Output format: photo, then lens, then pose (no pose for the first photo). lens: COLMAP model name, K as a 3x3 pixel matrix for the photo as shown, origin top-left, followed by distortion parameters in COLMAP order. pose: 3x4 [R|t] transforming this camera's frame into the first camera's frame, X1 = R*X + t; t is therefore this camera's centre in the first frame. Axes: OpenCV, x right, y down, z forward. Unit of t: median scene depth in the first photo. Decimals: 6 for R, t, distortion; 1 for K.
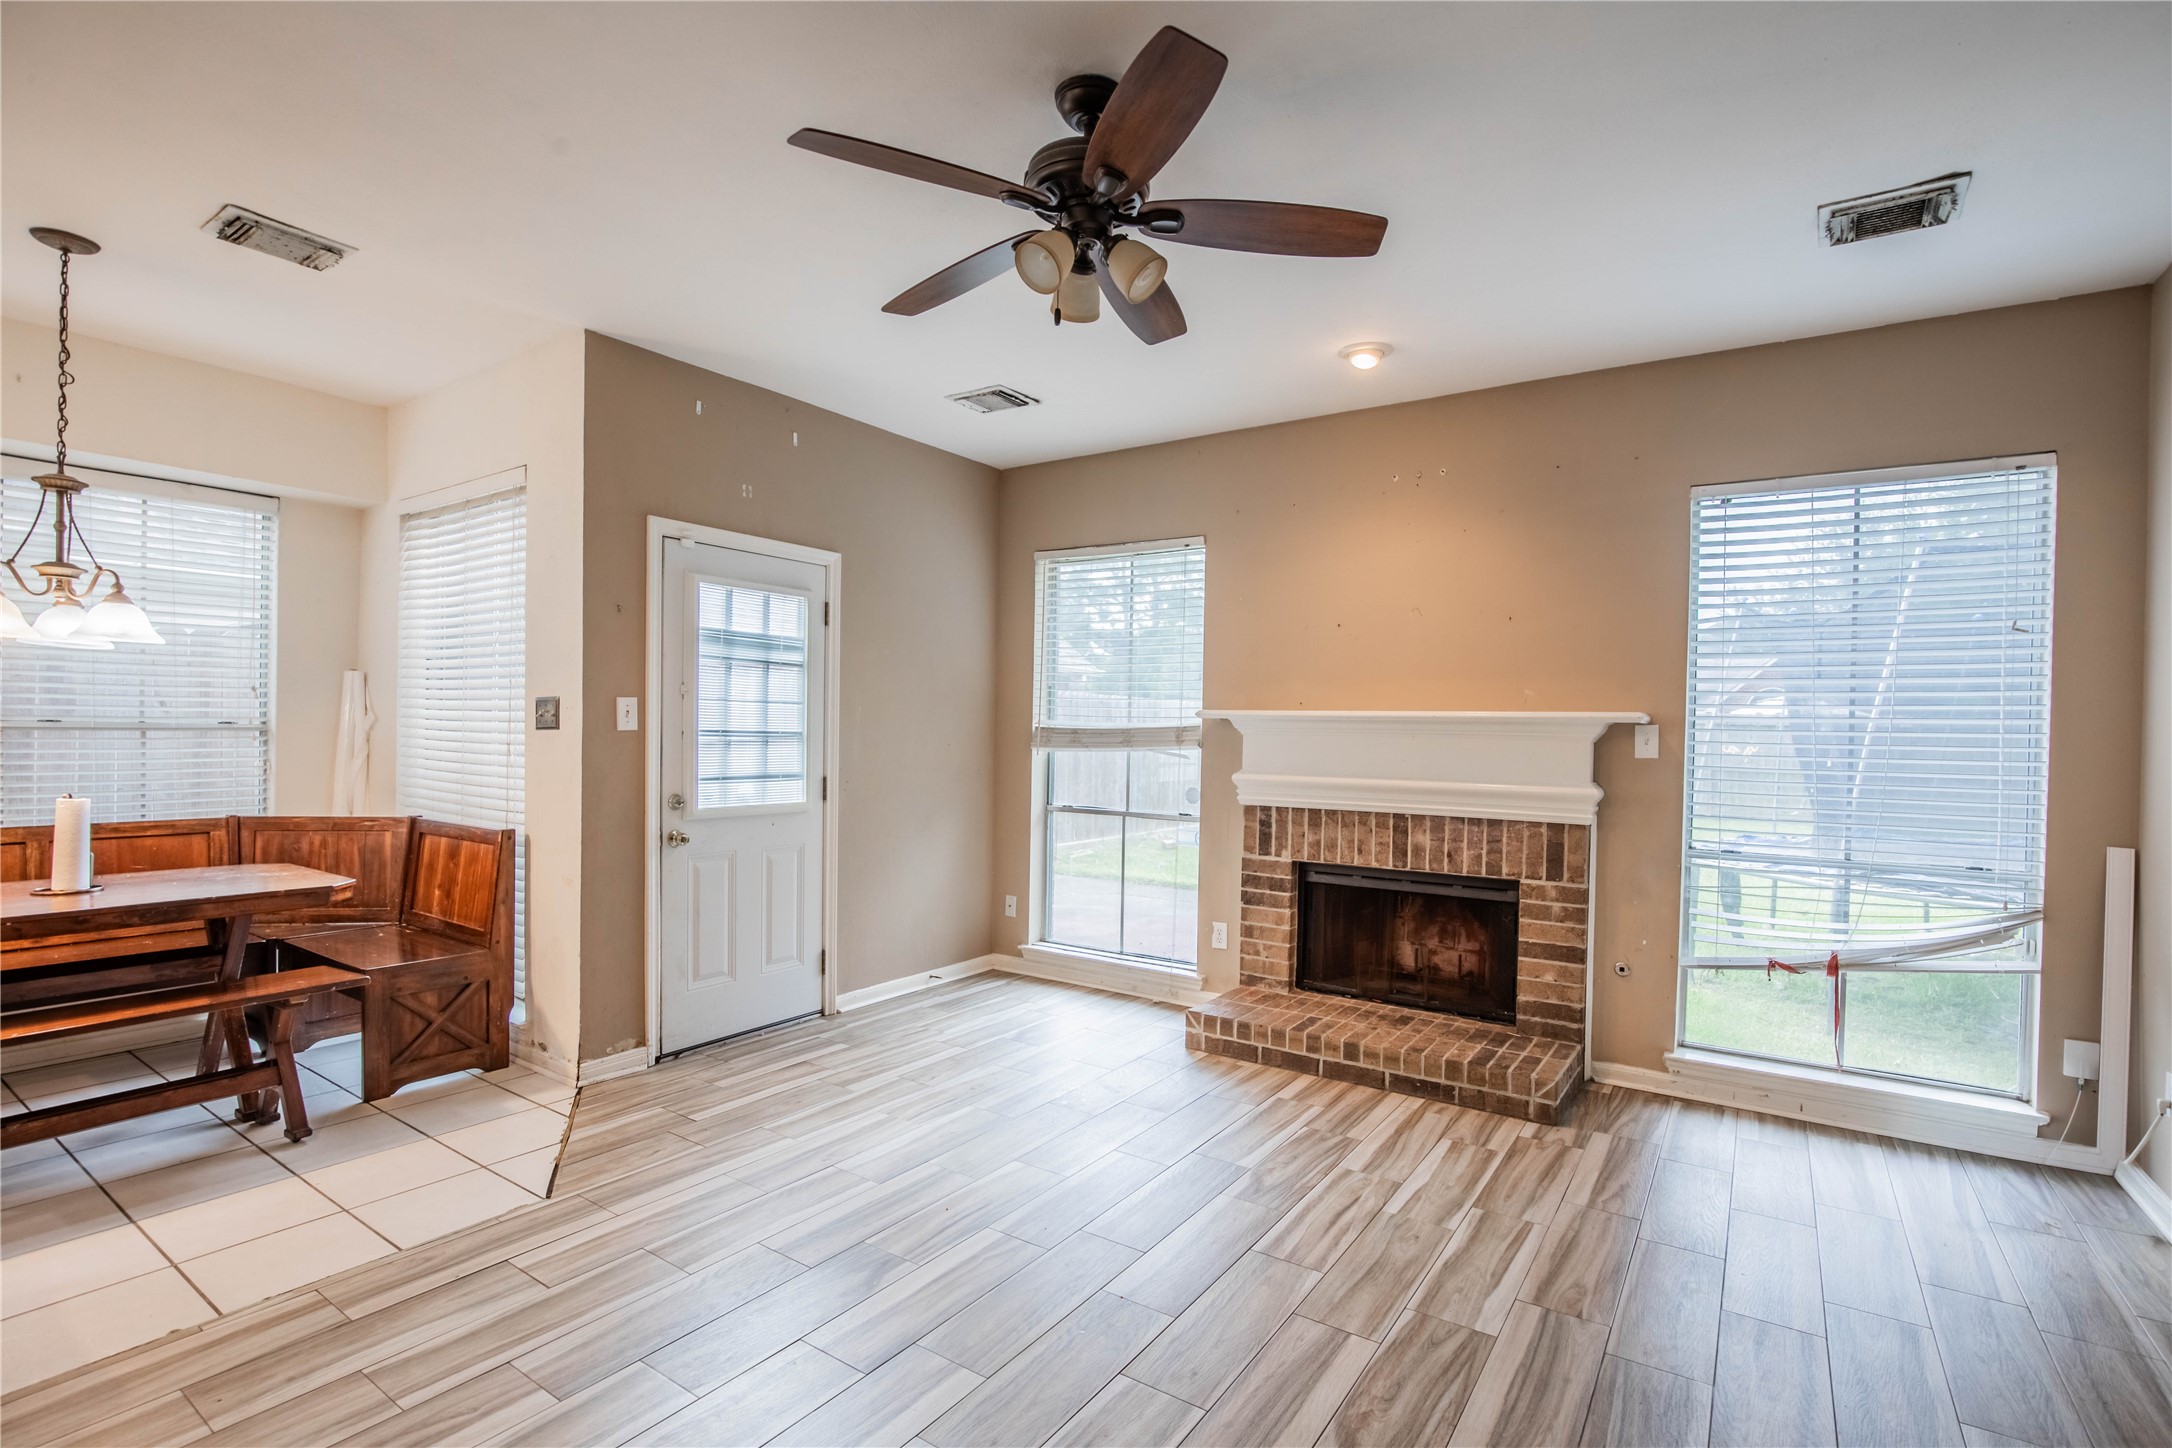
lens RADIAL K [[1002.8, 0, 1096.1], [0, 1002.8, 742.9], [0, 0, 1]] dist [-0.033436, 0.006147]
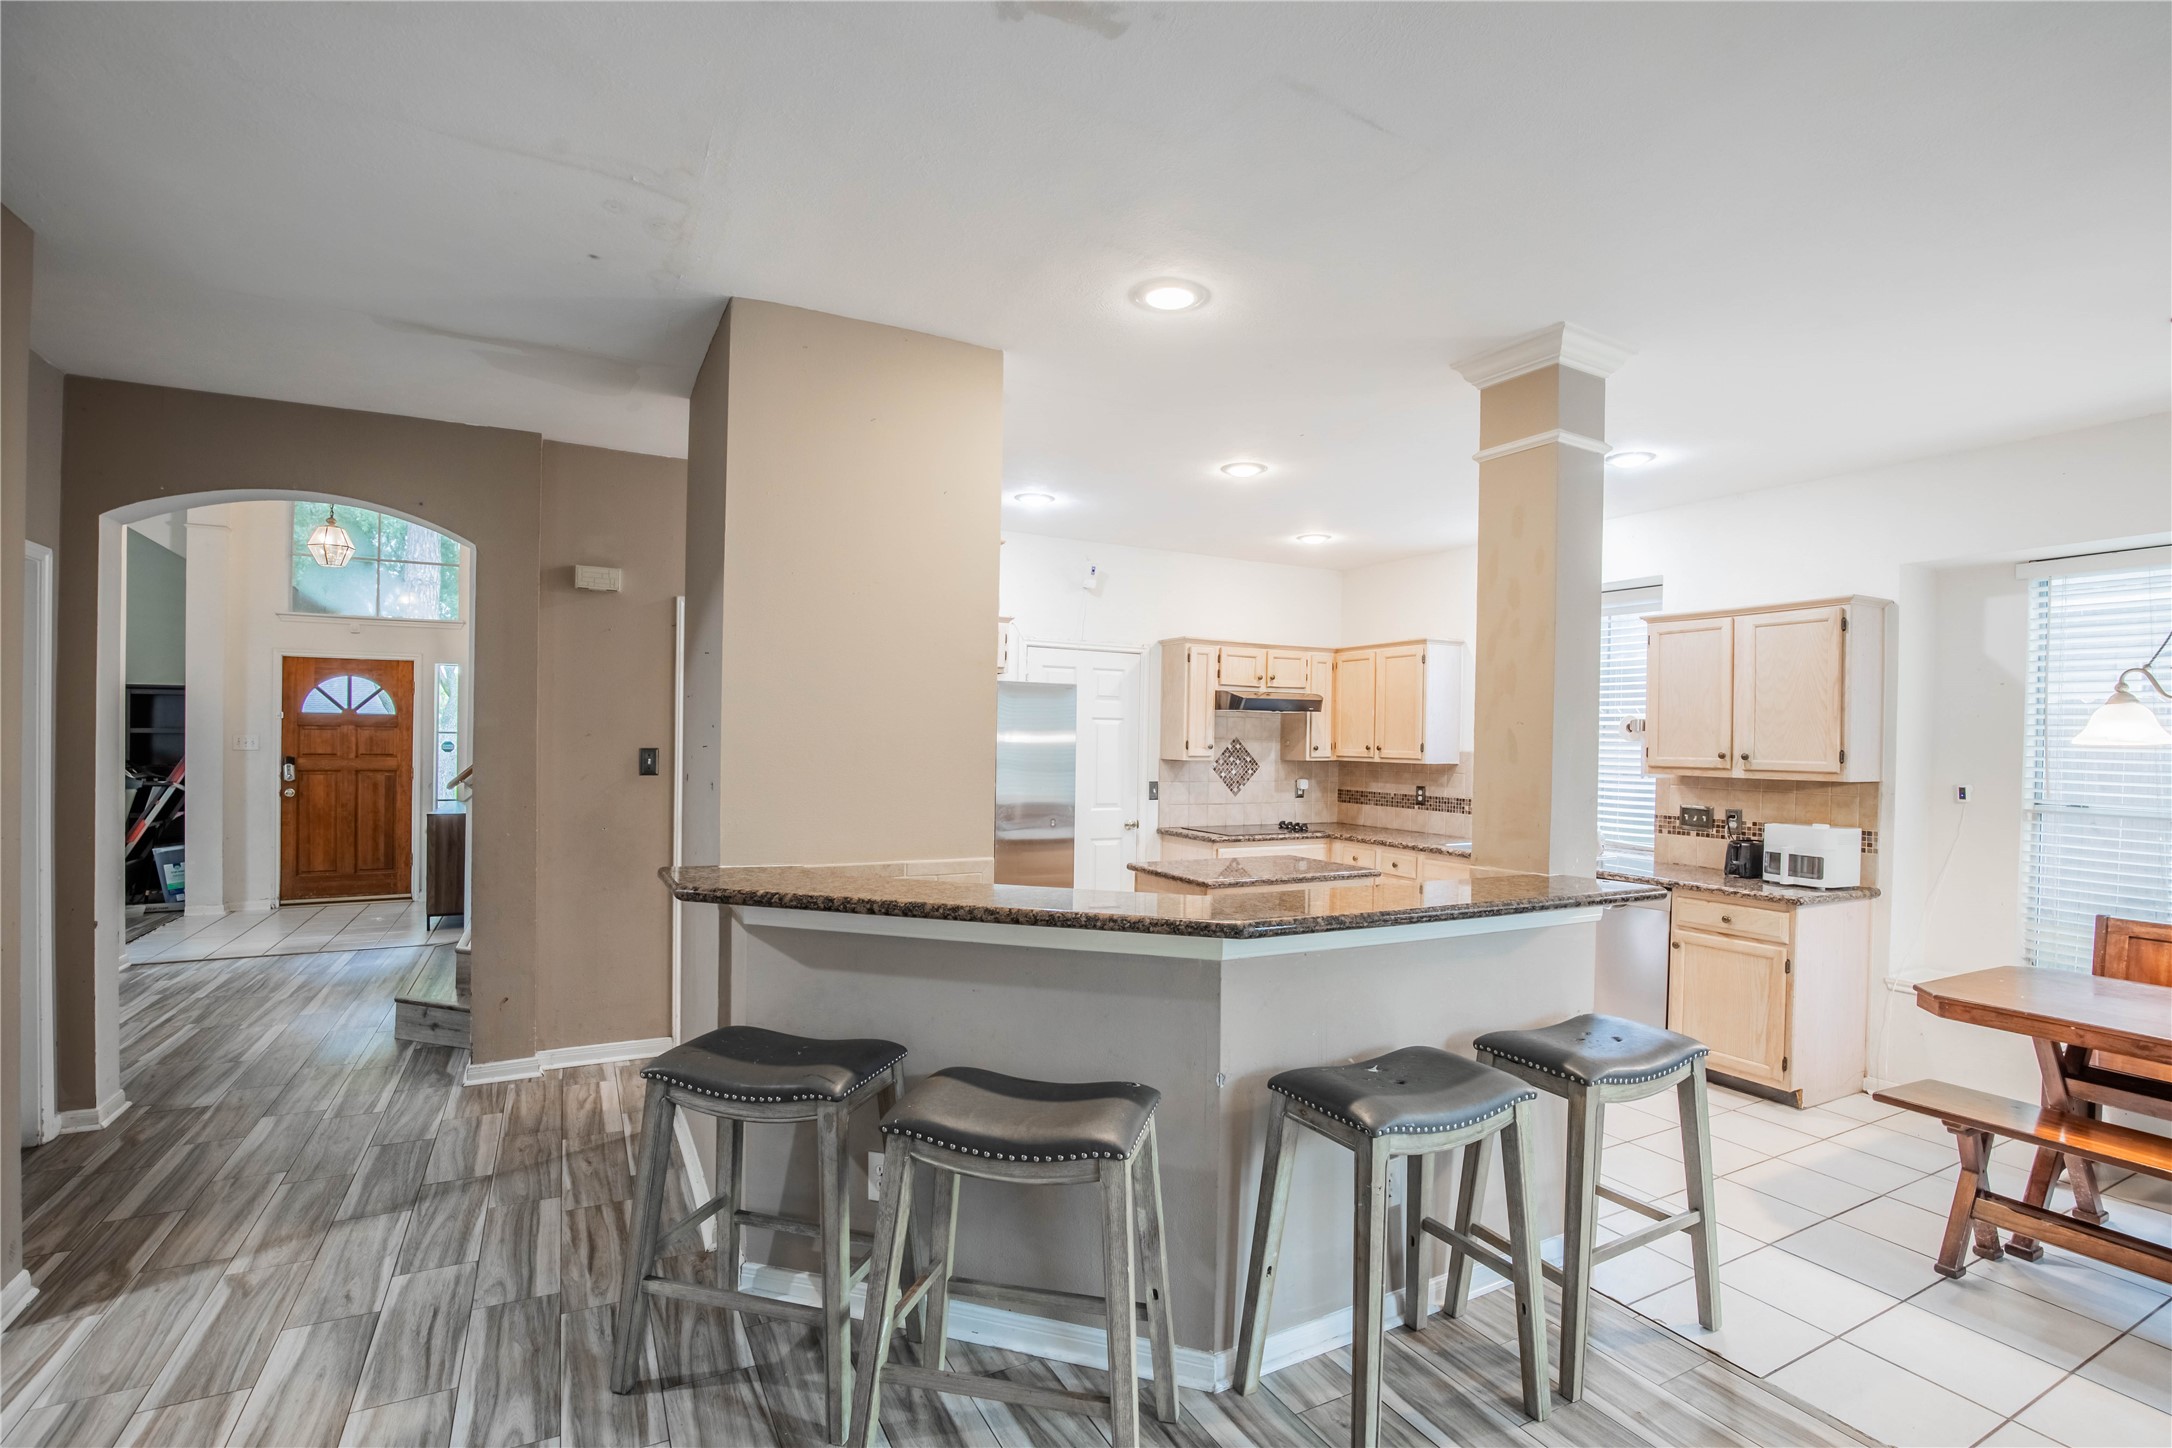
lens RADIAL K [[1002.8, 0, 1103.0], [0, 1002.8, 743.6], [0, 0, 1]] dist [-0.033436, 0.006147]
pose [[-0.462331, -0.020340, -0.886474, 0.179212], [-0.034953, 0.999378, -0.004701, -0.048417], [0.886018, 0.028811, -0.462754, 0.374102]]
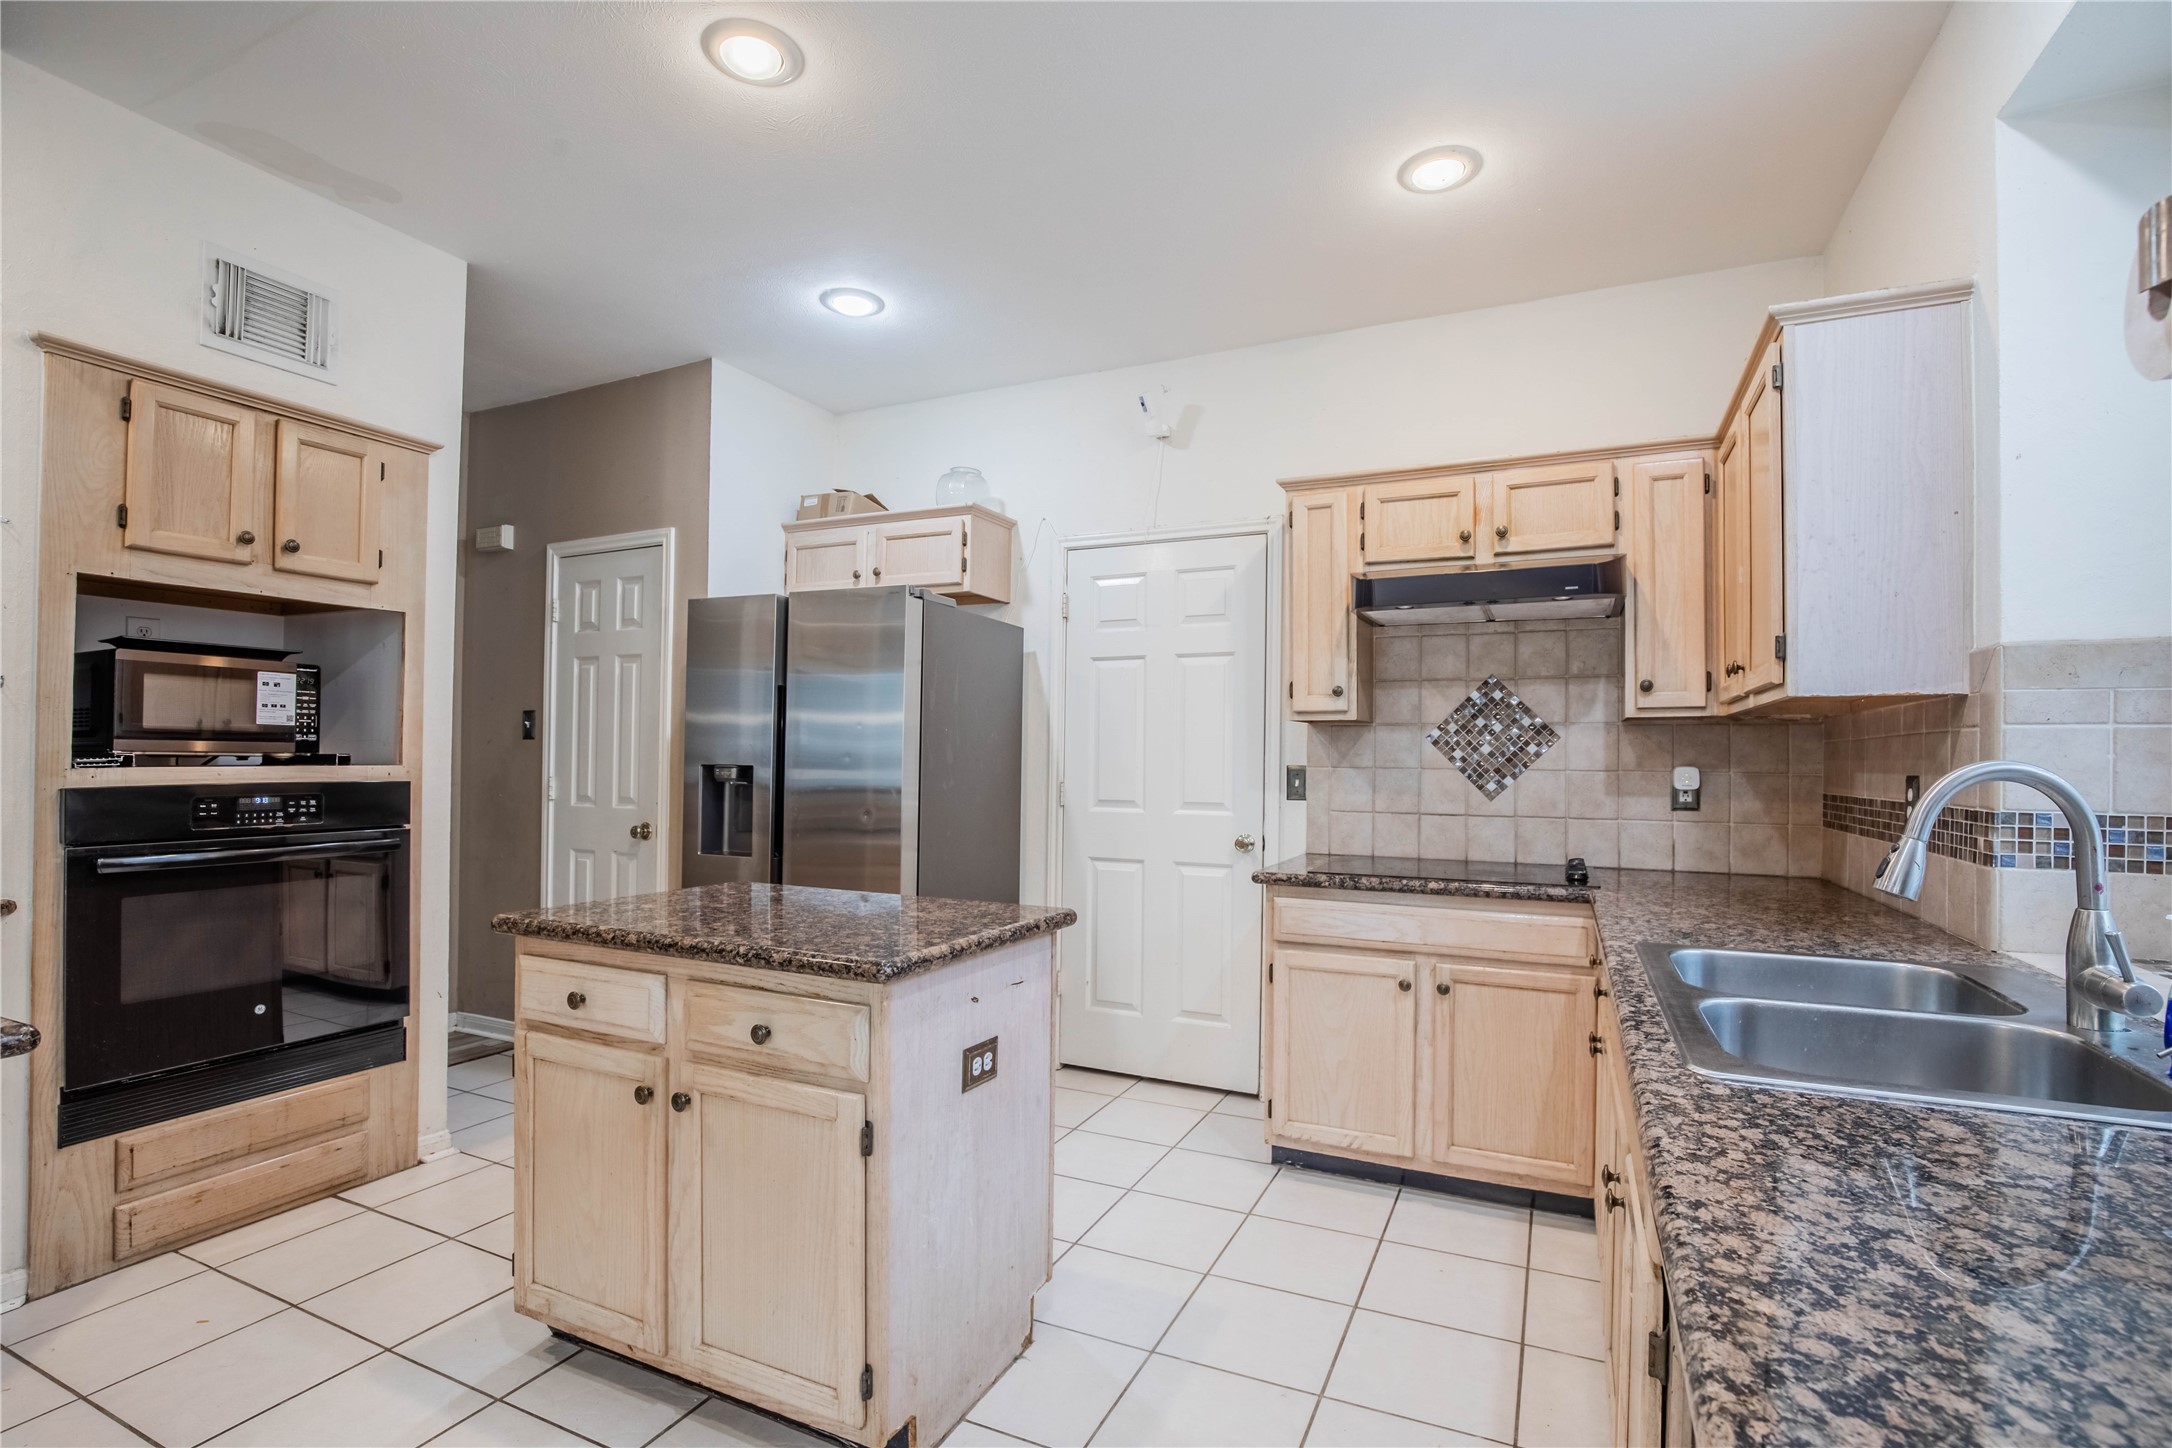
lens RADIAL K [[1002.8, 0, 1095.7], [0, 1002.8, 743.3], [0, 0, 1]] dist [-0.033436, 0.006147]
pose [[-0.987075, -0.027959, -0.157801, -1.038588], [-0.027173, 0.999605, -0.007136, -0.004733], [0.157938, -0.002755, -0.987445, 0.535937]]
